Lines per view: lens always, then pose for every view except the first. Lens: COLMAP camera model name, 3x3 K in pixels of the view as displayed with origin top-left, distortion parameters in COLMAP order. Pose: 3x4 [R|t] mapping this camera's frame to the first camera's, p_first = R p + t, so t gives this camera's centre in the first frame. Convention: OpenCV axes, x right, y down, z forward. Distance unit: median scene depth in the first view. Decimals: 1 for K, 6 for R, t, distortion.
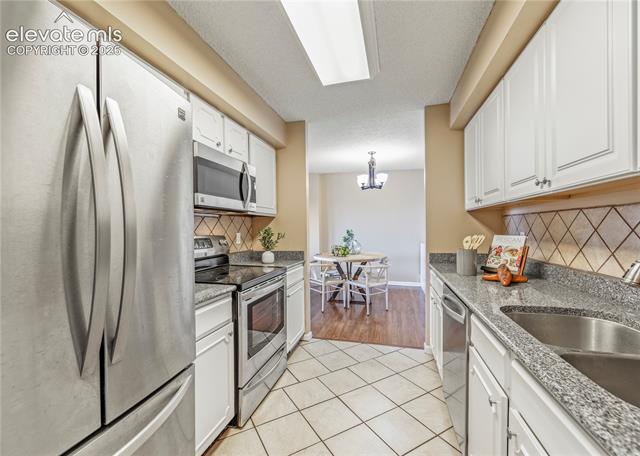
lens RADIAL K [[277.4, 0, 316.1], [0, 277.4, 232.4], [0, 0, 1]] dist [-0.002980, -0.001025]
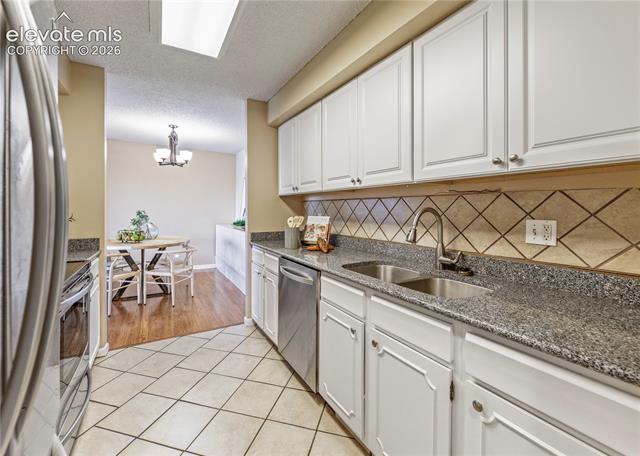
lens RADIAL K [[277.4, 0, 321.8], [0, 277.4, 208.4], [0, 0, 1]] dist [-0.002980, -0.001025]
pose [[0.688220, 0.016854, 0.725306, -0.194663], [-0.001363, 0.999758, -0.021938, 0.001909], [-0.725501, 0.014110, 0.688077, 0.043539]]
